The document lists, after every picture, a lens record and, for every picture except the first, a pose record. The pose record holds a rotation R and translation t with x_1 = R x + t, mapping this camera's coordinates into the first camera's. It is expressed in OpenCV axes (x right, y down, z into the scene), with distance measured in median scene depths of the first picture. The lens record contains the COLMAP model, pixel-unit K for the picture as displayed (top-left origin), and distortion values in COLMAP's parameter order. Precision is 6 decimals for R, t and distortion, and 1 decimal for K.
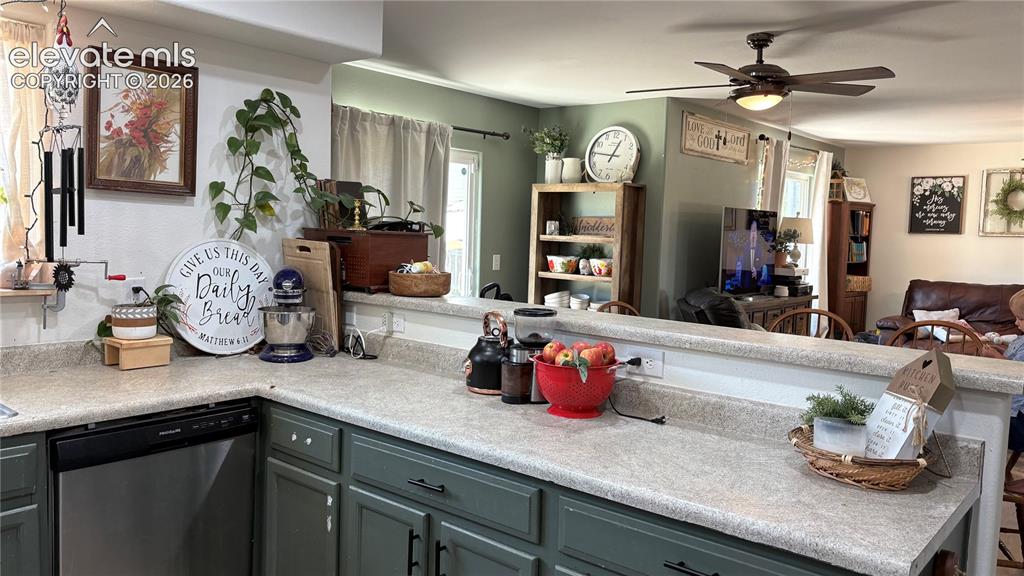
lens RADIAL K [[765.0, 0, 512.0], [0, 765.0, 288.0], [0, 0, 1]] dist [0.012334, -0.003824]
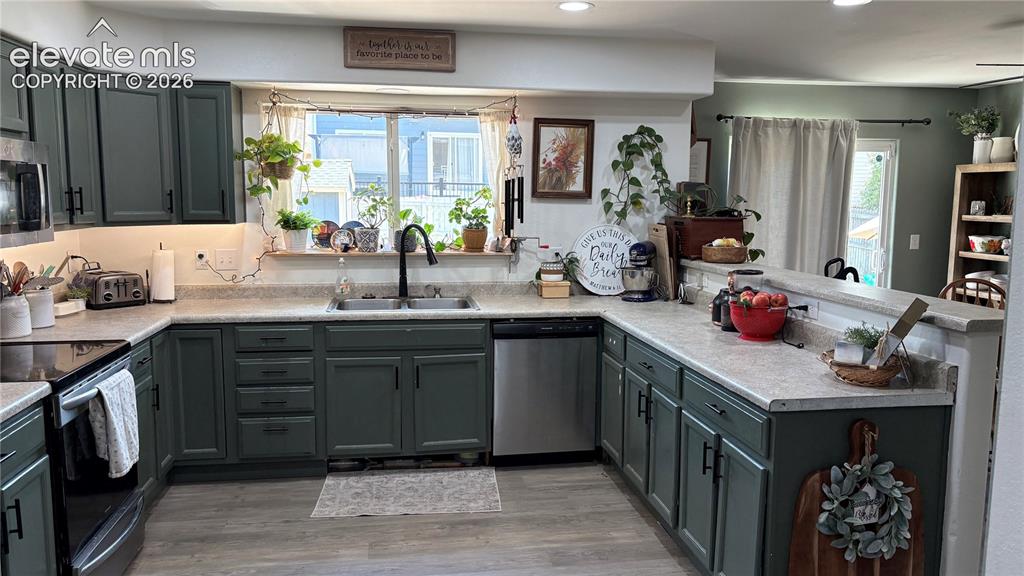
lens RADIAL K [[765.0, 0, 512.0], [0, 765.0, 288.0], [0, 0, 1]] dist [0.012334, -0.003824]
pose [[0.752290, 0.046836, -0.657166, 0.526734], [-0.030314, 0.998874, 0.036487, 0.017205], [0.658135, -0.007528, 0.752863, -0.339767]]
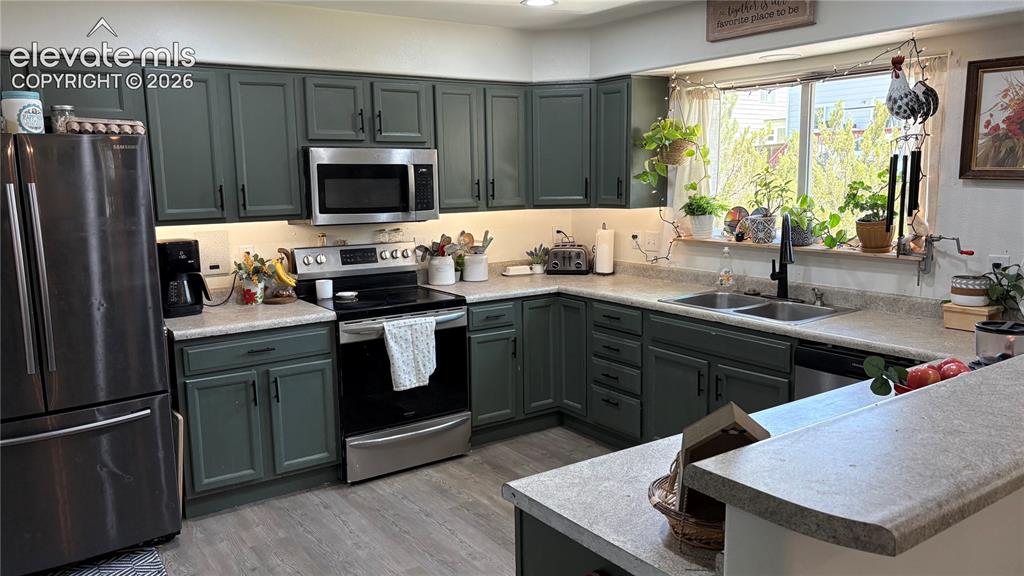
lens RADIAL K [[765.0, 0, 512.0], [0, 765.0, 288.0], [0, 0, 1]] dist [0.012334, -0.003824]
pose [[-0.272431, 0.113325, -0.955478, 0.735317], [-0.063873, 0.988719, 0.135479, -0.067215], [0.960053, 0.097938, -0.262120, 0.560018]]
